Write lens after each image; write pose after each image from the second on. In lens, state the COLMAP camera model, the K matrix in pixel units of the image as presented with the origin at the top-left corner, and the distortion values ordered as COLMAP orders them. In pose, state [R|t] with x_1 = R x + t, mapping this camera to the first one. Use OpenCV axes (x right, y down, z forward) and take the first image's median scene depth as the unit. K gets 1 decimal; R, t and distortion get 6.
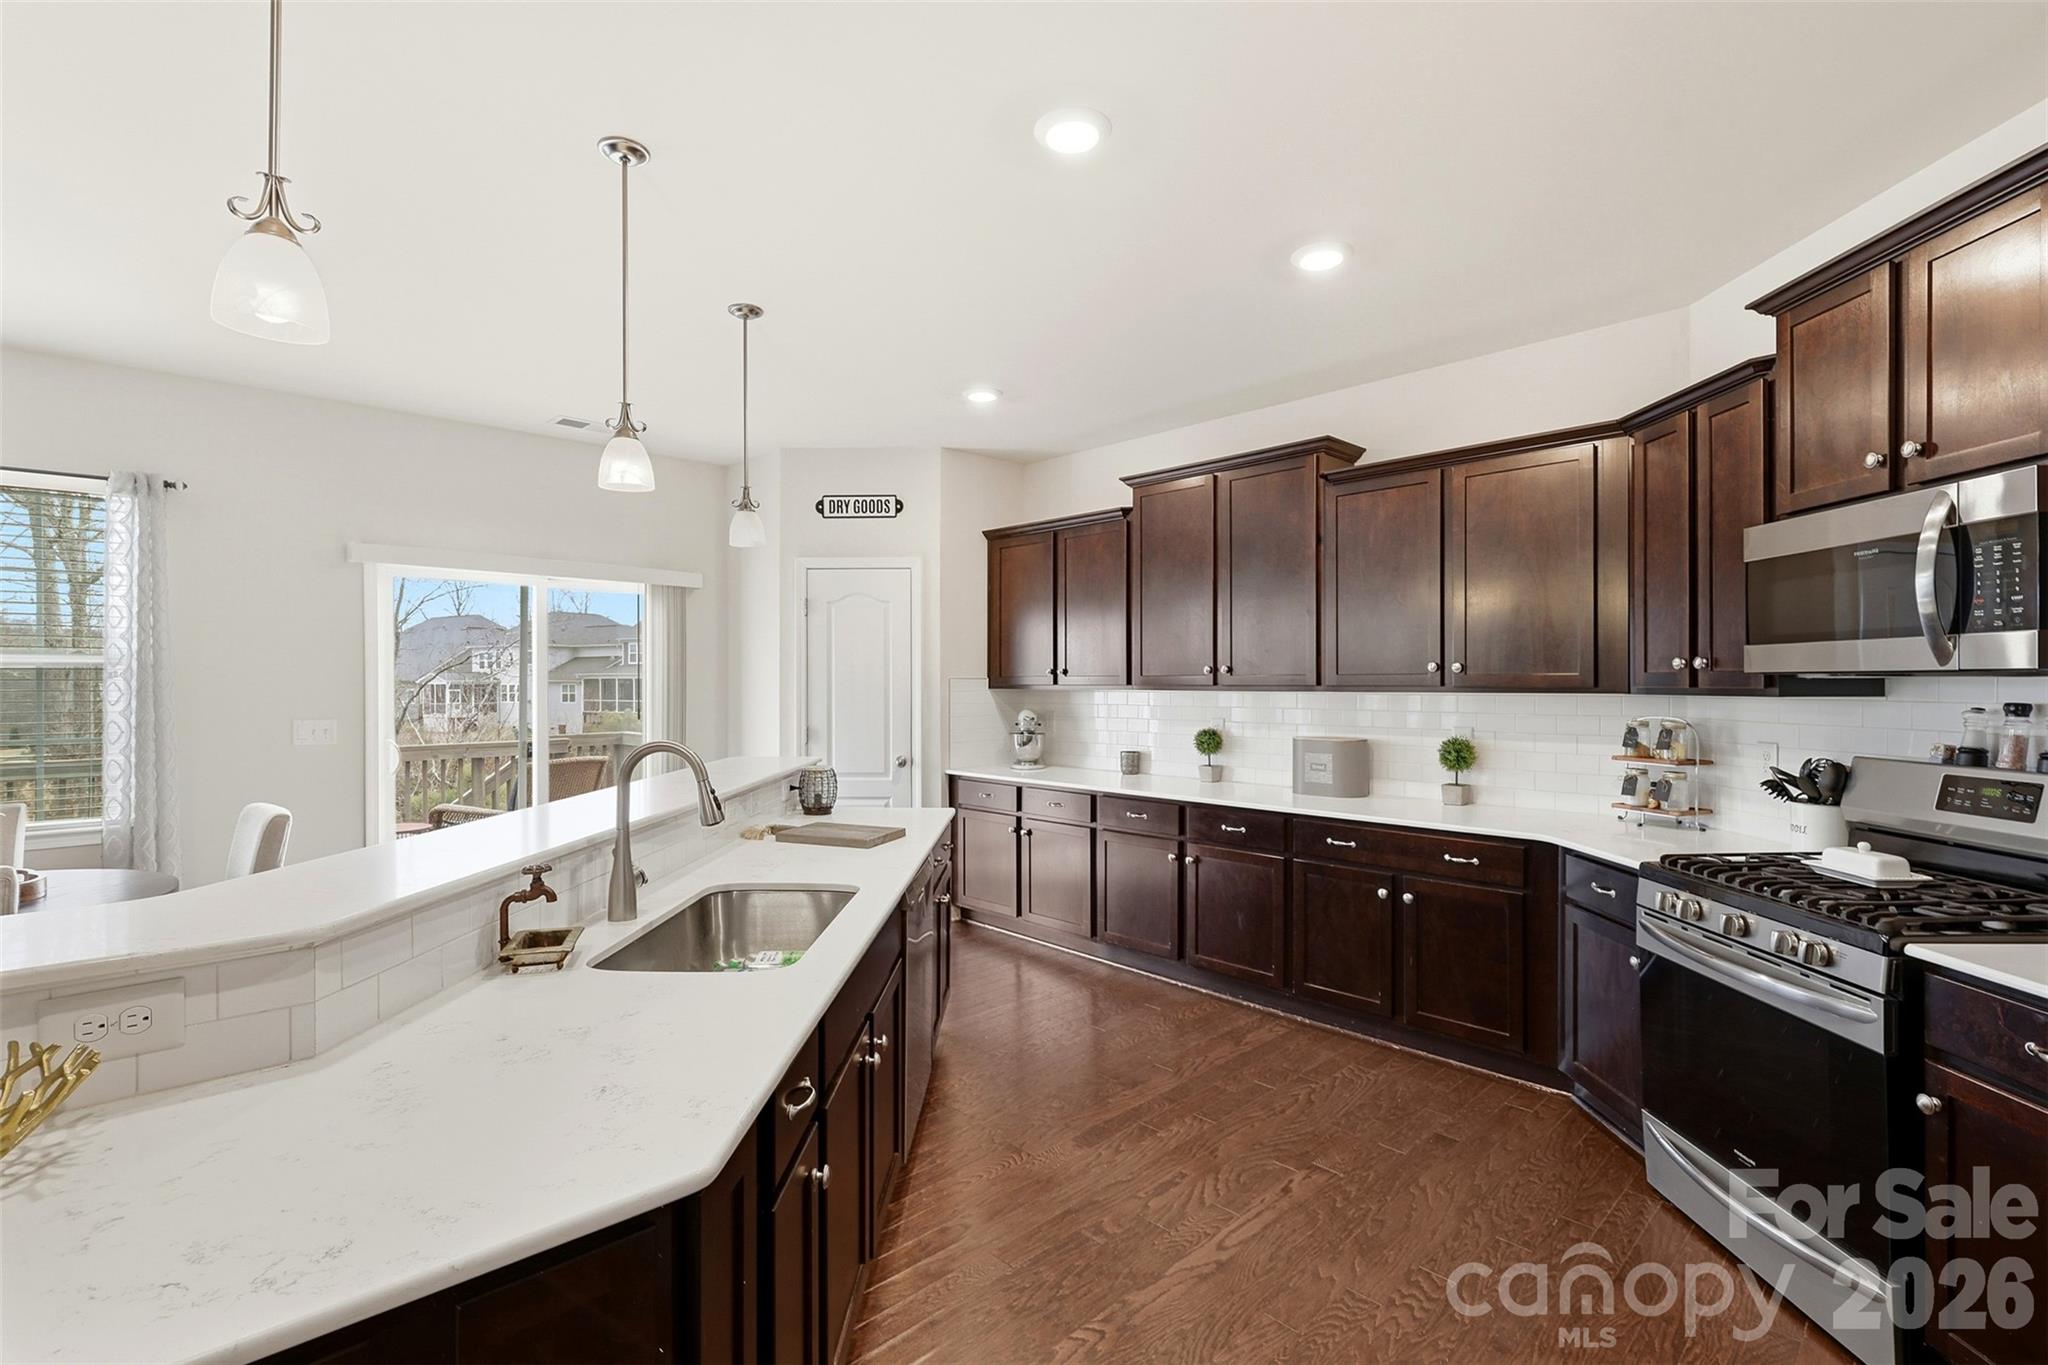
lens RADIAL K [[932.6, 0, 1024.0], [0, 932.6, 682.5], [0, 0, 1]] dist [-0.001628, -0.000134]
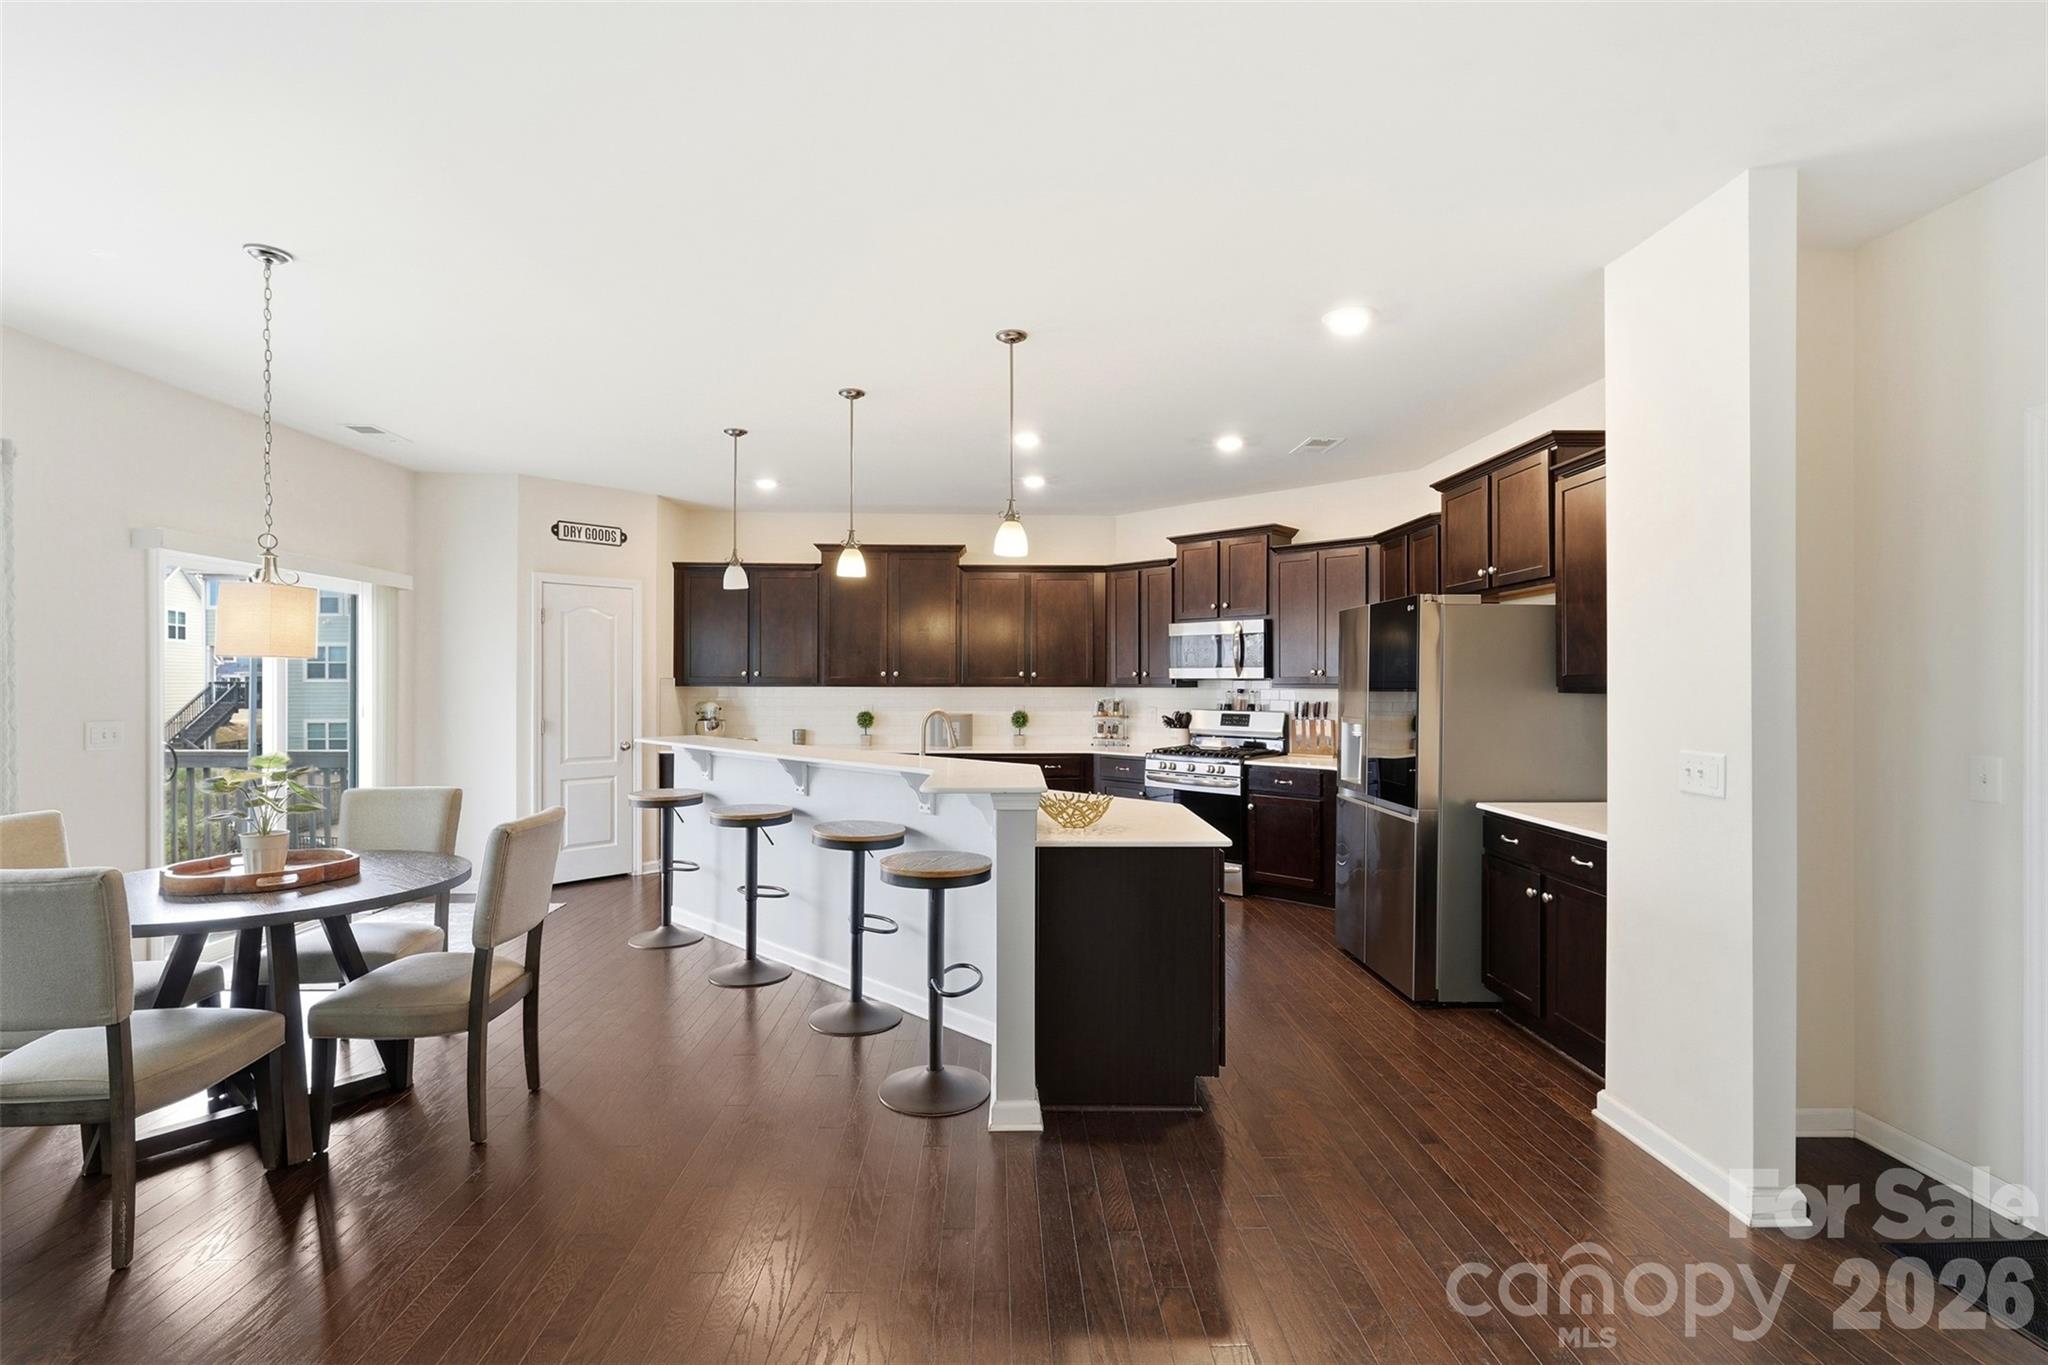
lens RADIAL K [[932.6, 0, 1024.0], [0, 932.6, 682.5], [0, 0, 1]] dist [-0.001628, -0.000134]
pose [[0.653097, 0.002090, 0.757272, -1.168391], [-0.001611, 0.999998, -0.001371, 0.003743], [-0.757273, -0.000325, 0.653098, -0.323686]]
